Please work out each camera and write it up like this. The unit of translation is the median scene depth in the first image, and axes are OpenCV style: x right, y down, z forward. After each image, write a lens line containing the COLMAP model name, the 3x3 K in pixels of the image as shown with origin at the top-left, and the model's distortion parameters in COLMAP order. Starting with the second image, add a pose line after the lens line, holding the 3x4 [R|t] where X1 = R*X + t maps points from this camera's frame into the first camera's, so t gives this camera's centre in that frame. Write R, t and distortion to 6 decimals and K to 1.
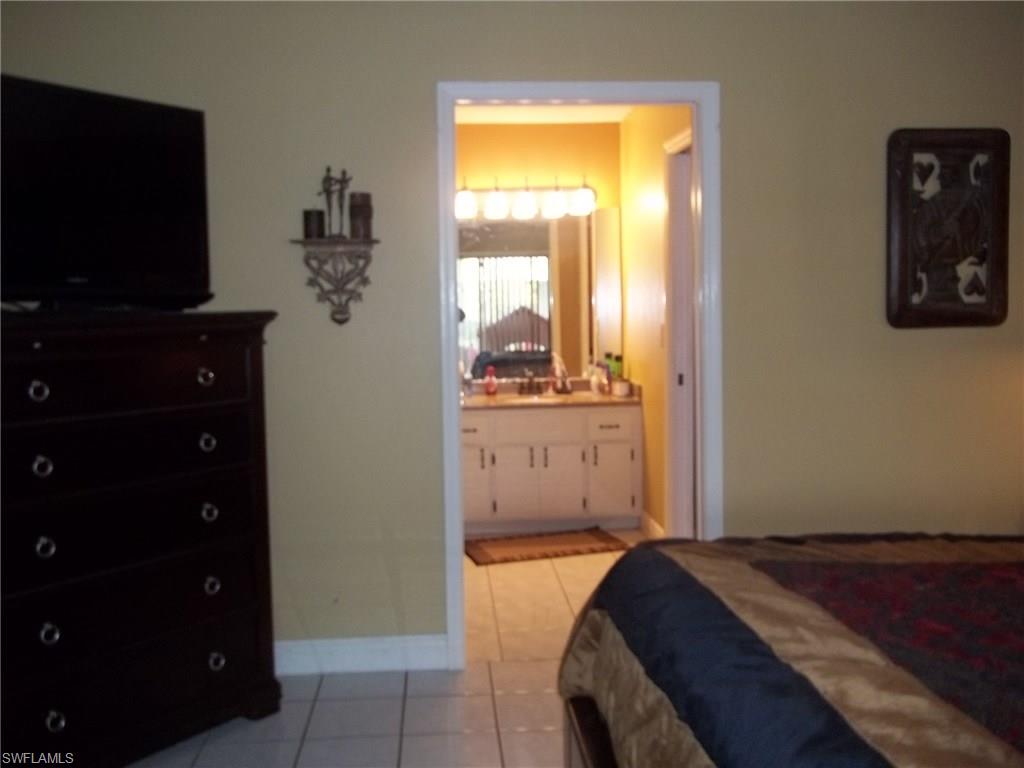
lens RADIAL K [[990.2, 0, 512.8], [0, 990.2, 381.7], [0, 0, 1]] dist [-0.006777, 0.000000]
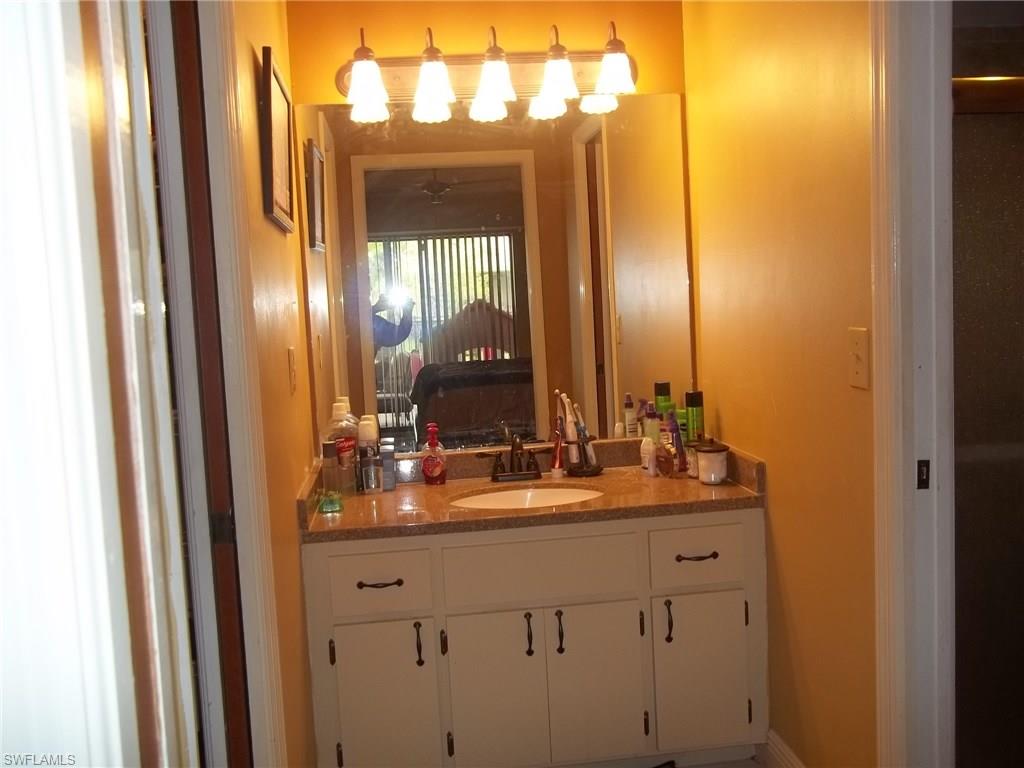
lens RADIAL K [[990.2, 0, 510.5], [0, 990.2, 384.7], [0, 0, 1]] dist [-0.006777, 0.000000]
pose [[0.998382, -0.034222, 0.045415, -0.005616], [0.033824, 0.999383, 0.009505, -0.038499], [-0.045712, -0.007953, 0.998923, 0.522757]]
